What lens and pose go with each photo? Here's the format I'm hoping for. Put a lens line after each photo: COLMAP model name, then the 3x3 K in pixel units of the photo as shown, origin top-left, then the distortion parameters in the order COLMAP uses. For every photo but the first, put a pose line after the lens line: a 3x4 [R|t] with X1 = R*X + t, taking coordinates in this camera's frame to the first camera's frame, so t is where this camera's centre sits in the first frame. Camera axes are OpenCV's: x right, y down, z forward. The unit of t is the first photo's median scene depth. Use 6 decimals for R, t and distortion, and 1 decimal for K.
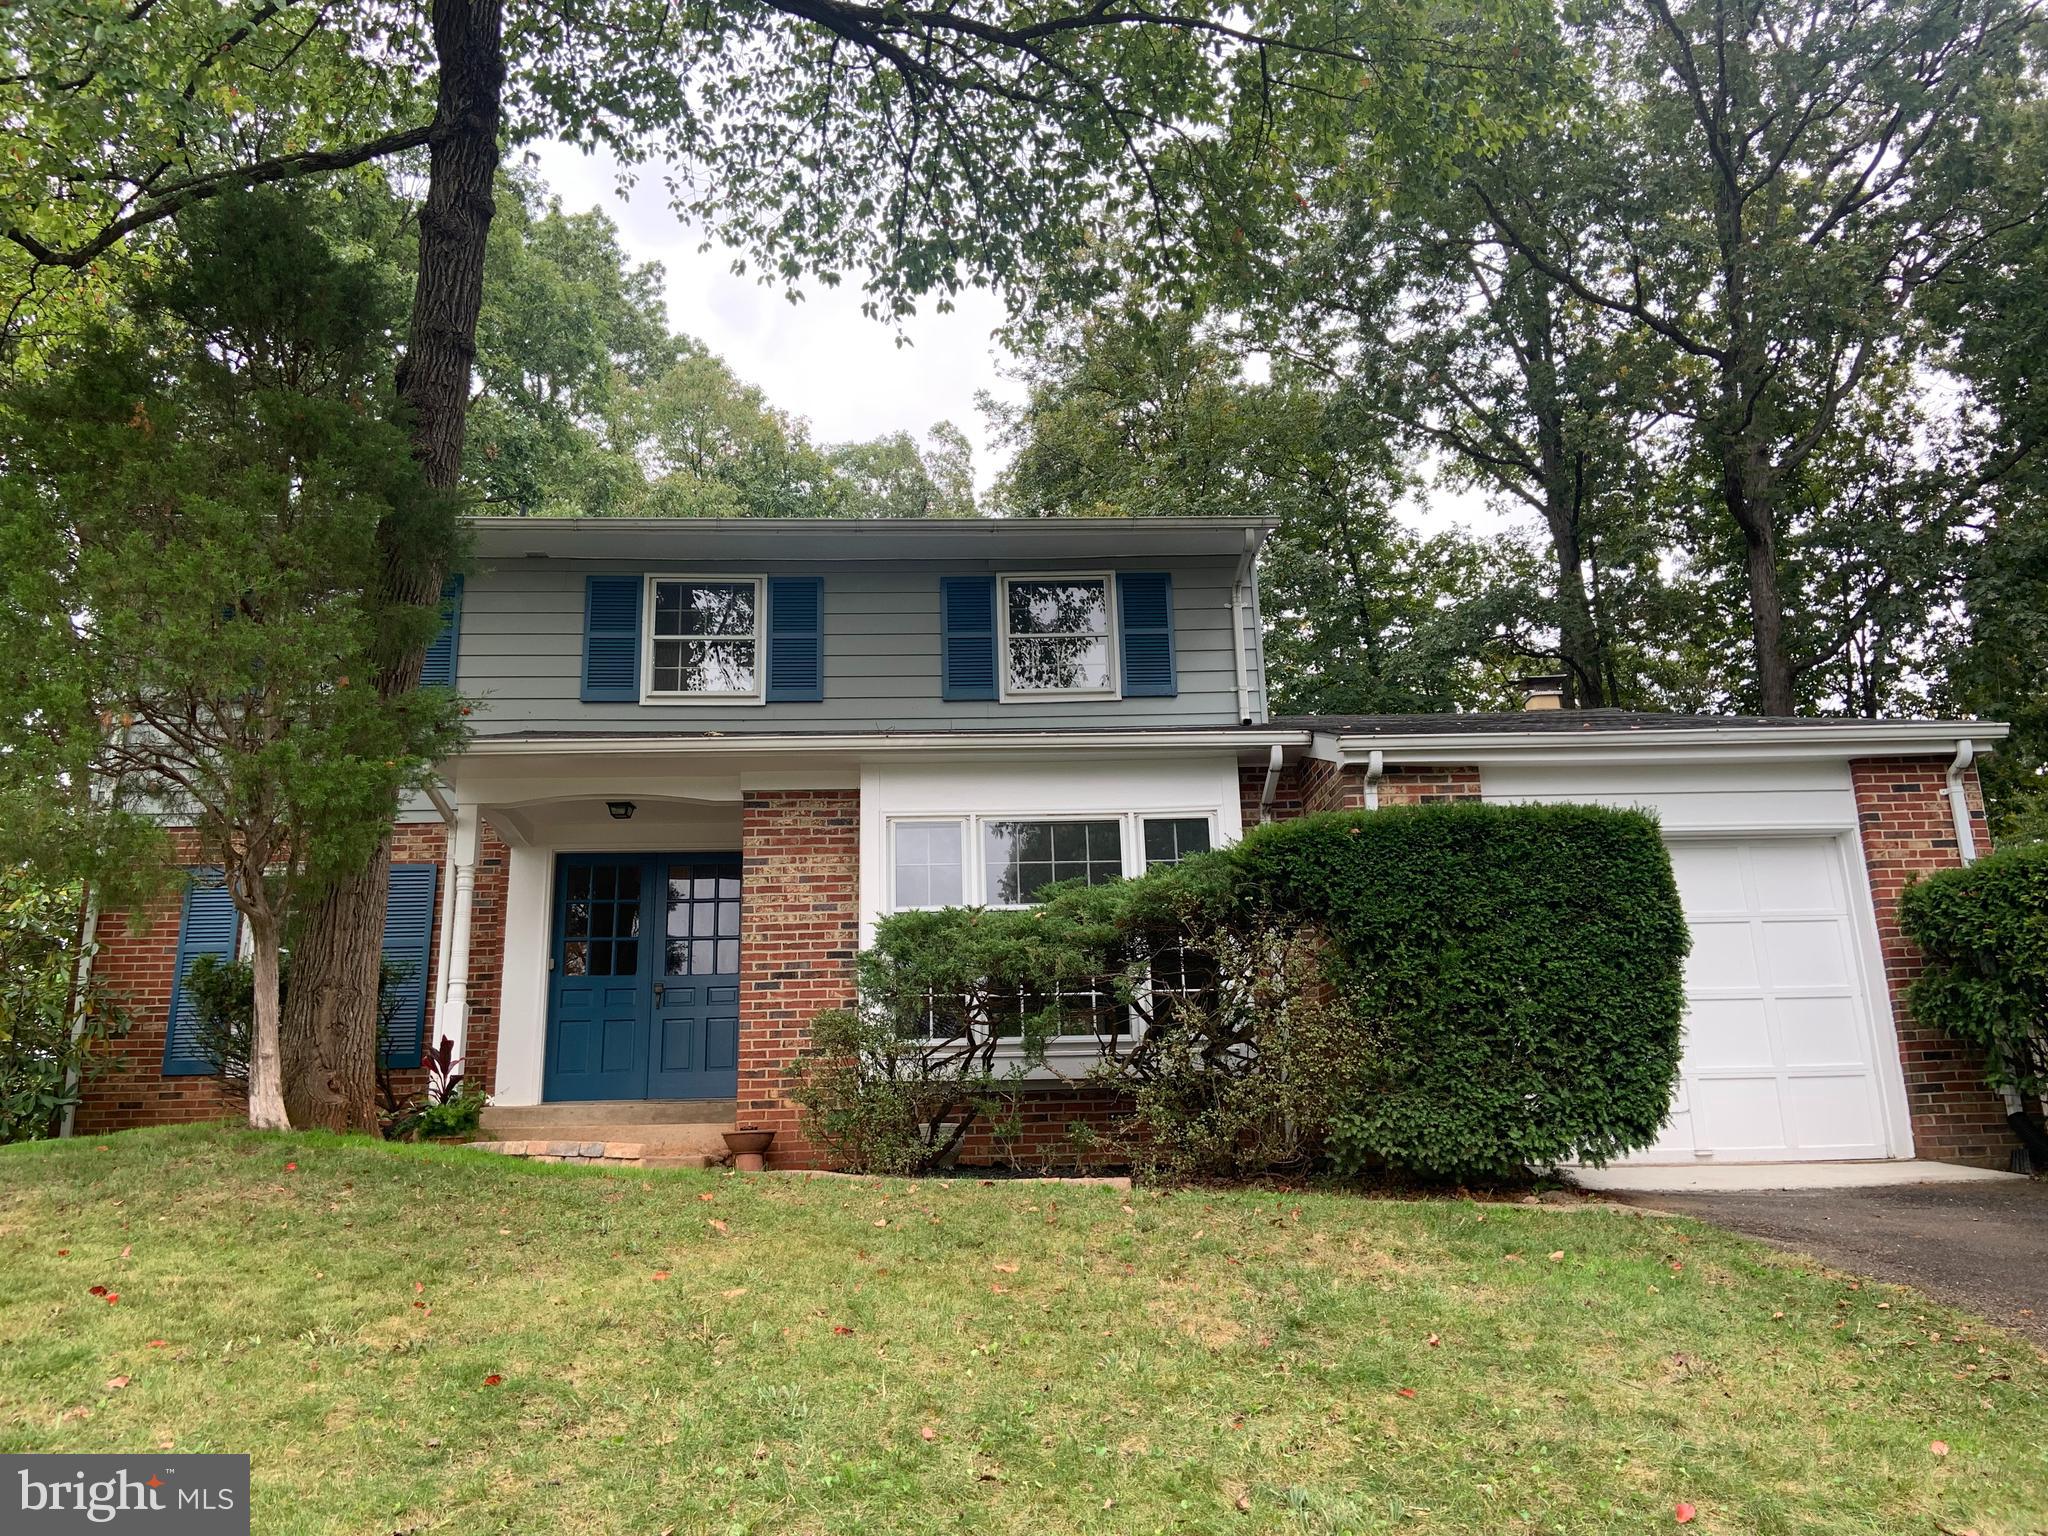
lens RADIAL K [[1544.8, 0, 1012.5], [0, 1544.8, 769.9], [0, 0, 1]] dist [0.124907, -0.160556]
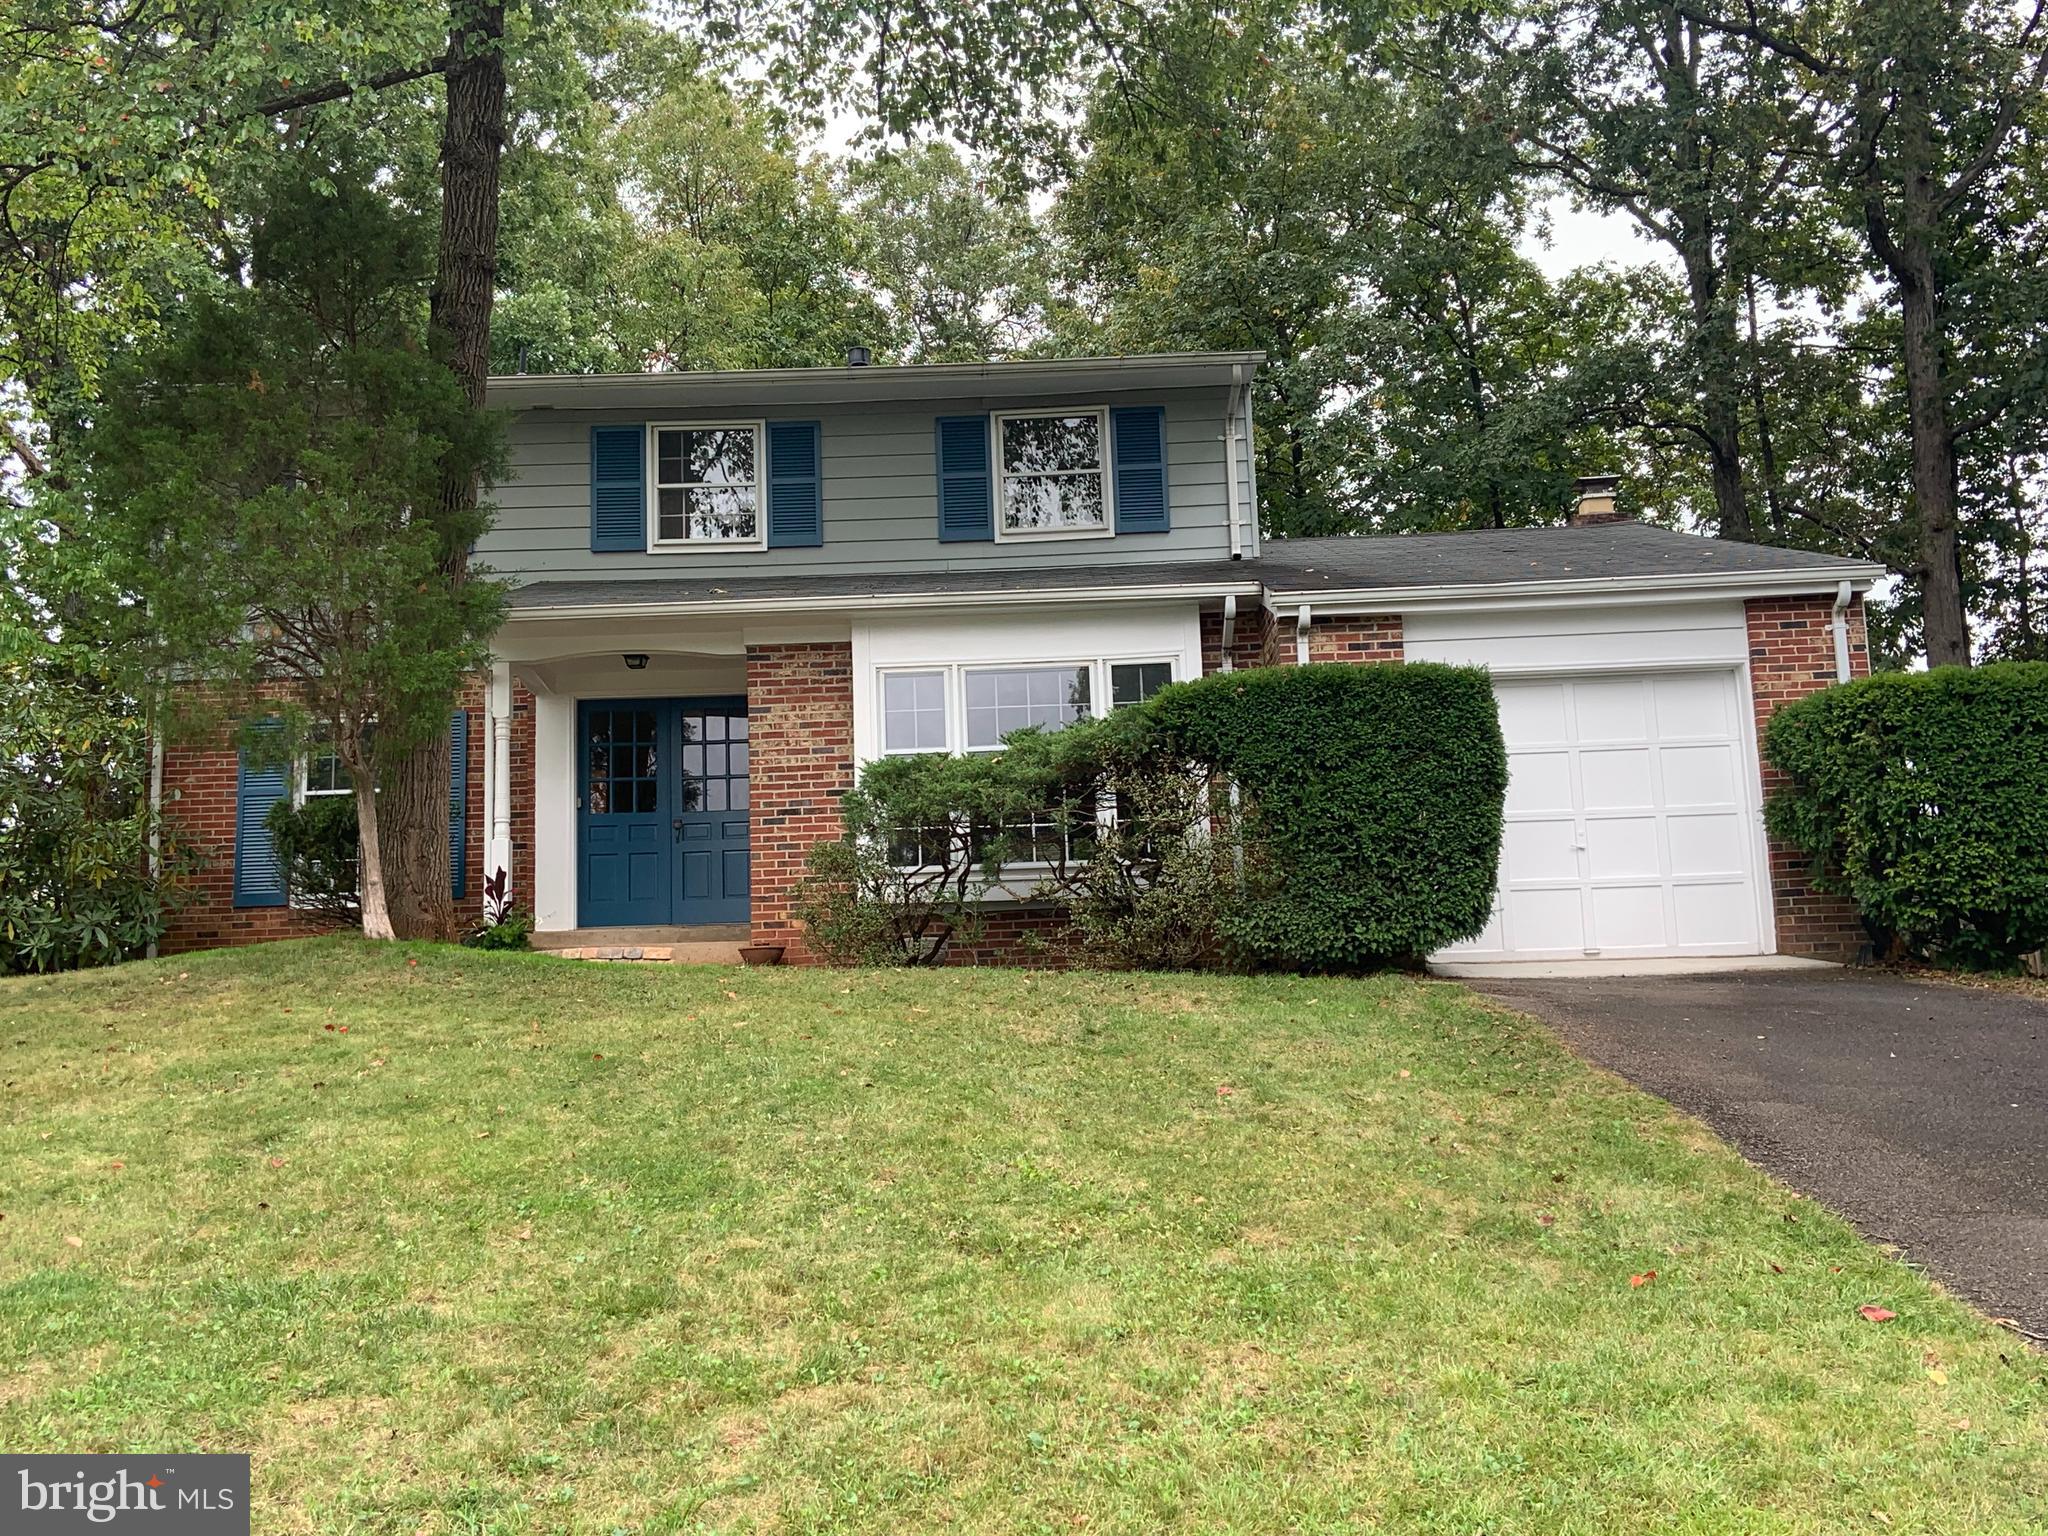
lens RADIAL K [[2062.1, 0, 1022.4], [0, 2062.1, 729.3], [0, 0, 1]] dist [0.087571, 0.000000]
pose [[0.998447, -0.017976, -0.052723, 0.100569], [0.023139, 0.994817, 0.099009, -0.070120], [0.050670, -0.100075, 0.993689, -0.462123]]
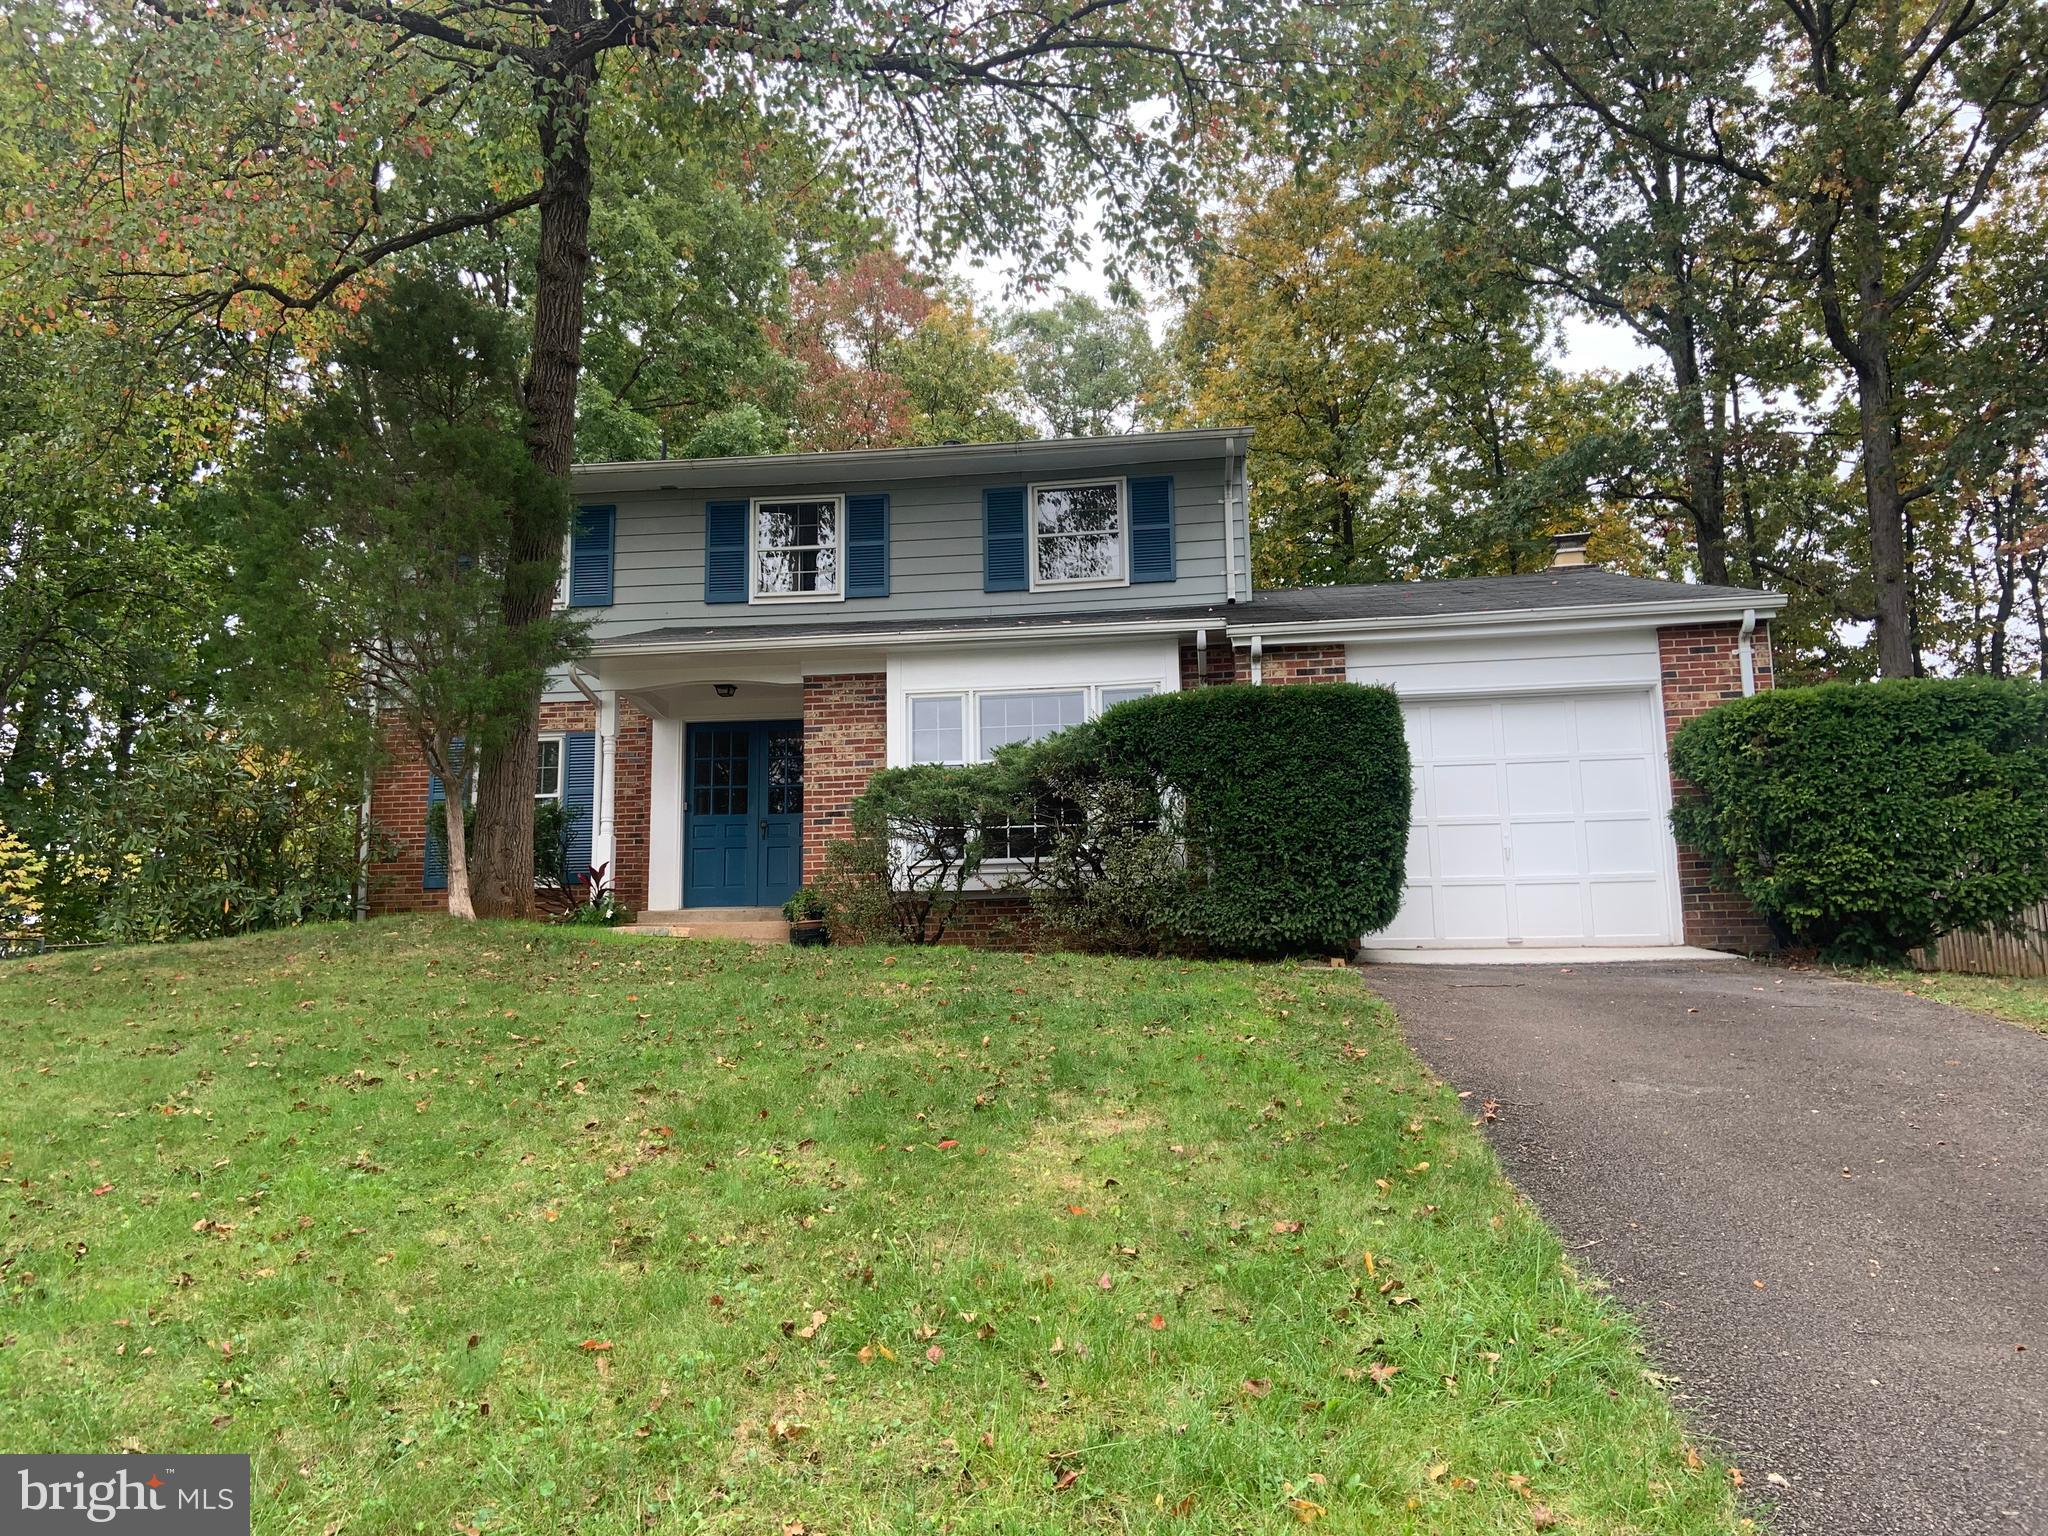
lens RADIAL K [[1544.8, 0, 1017.6], [0, 1544.8, 755.2], [0, 0, 1]] dist [0.124907, -0.160556]
pose [[0.985908, -0.018267, -0.166287, 0.233961], [0.034569, 0.994812, 0.095679, -0.040942], [0.163677, -0.100079, 0.981424, -0.283374]]
